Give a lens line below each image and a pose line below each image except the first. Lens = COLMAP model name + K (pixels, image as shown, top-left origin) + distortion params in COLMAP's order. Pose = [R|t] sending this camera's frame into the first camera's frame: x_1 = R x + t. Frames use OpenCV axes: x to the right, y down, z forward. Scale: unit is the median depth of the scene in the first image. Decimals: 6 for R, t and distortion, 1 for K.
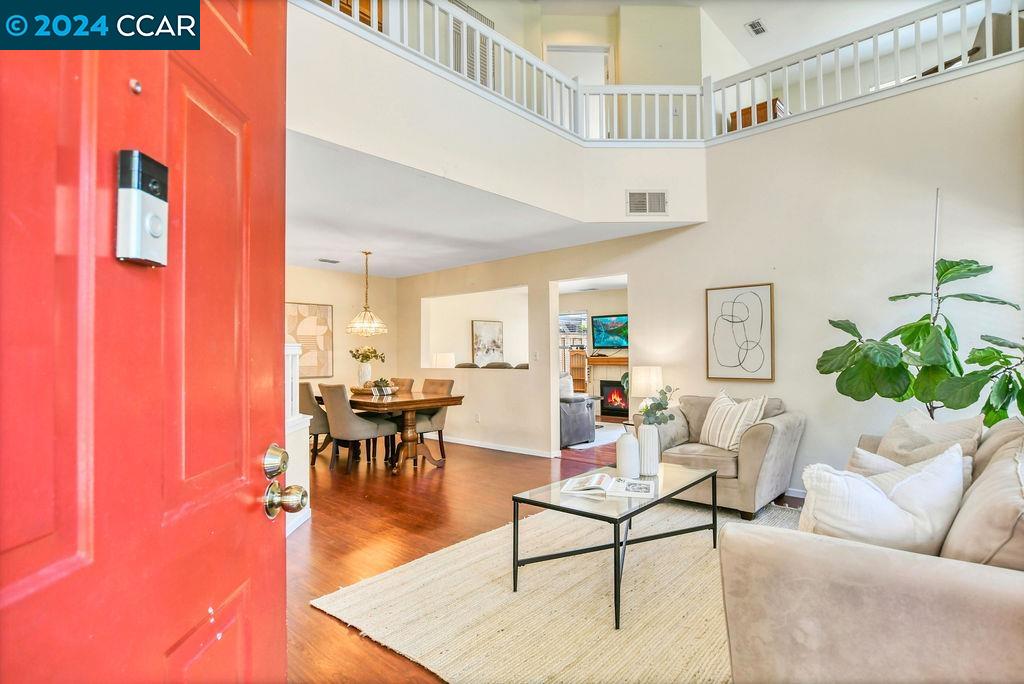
lens RADIAL K [[526.0, 0, 511.7], [0, 526.0, 346.2], [0, 0, 1]] dist [-0.001407, -0.000033]
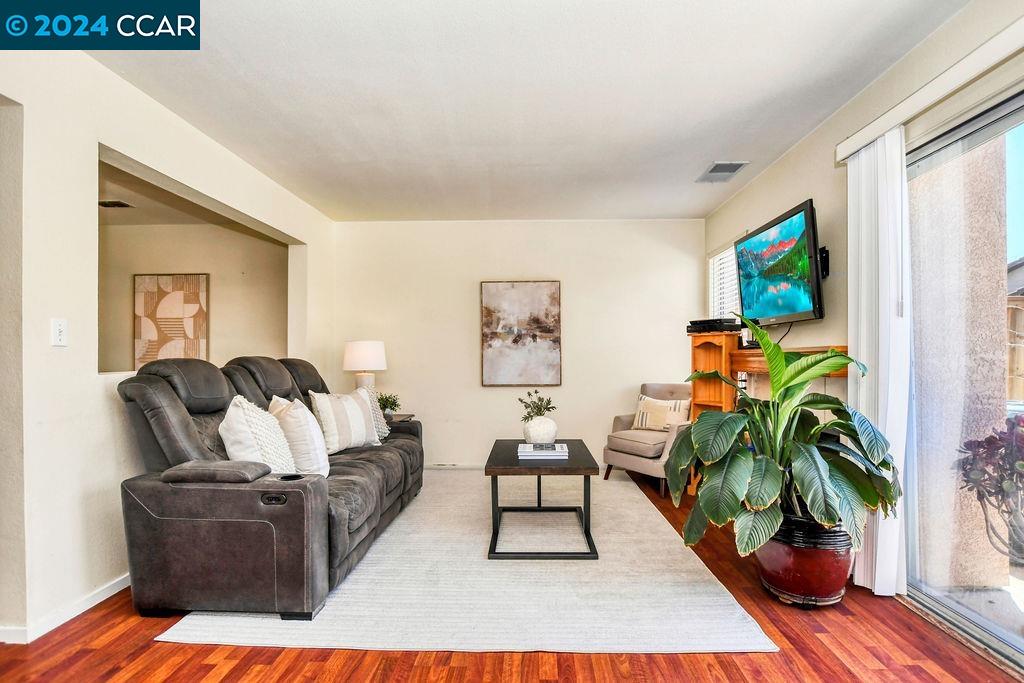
lens RADIAL K [[509.3, 0, 508.0], [0, 509.3, 355.1], [0, 0, 1]] dist [-0.029679, 0.005651]
pose [[0.670712, 0.006634, -0.741688, 0.418443], [0.008641, 0.999822, 0.016758, 0.022184], [0.741668, -0.017648, 0.670535, 0.851367]]
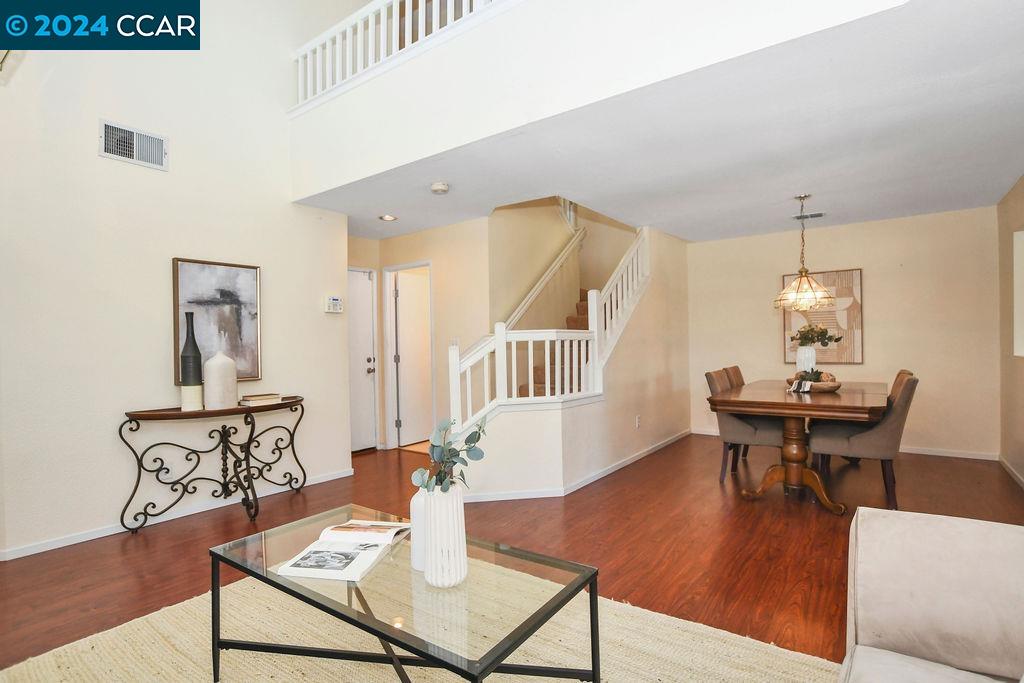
lens RADIAL K [[509.3, 0, 515.7], [0, 509.3, 339.1], [0, 0, 1]] dist [-0.029679, 0.005651]
pose [[0.124682, -0.001783, -0.992195, 0.311587], [0.031915, 0.999488, 0.002214, 0.005422], [0.991683, -0.031942, 0.124675, 0.420212]]
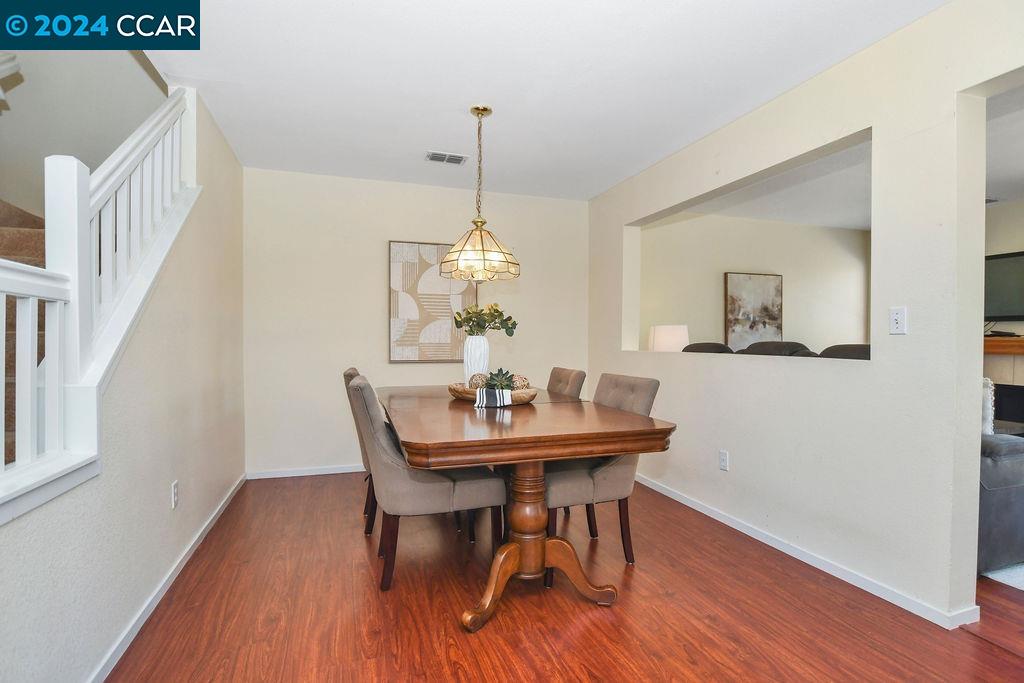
lens RADIAL K [[509.3, 0, 515.8], [0, 509.3, 348.2], [0, 0, 1]] dist [-0.029679, 0.005651]
pose [[0.882822, 0.019917, -0.469286, -0.018215], [-0.003888, 0.999376, 0.035100, 0.021457], [0.469693, -0.029163, 0.882348, 0.493614]]
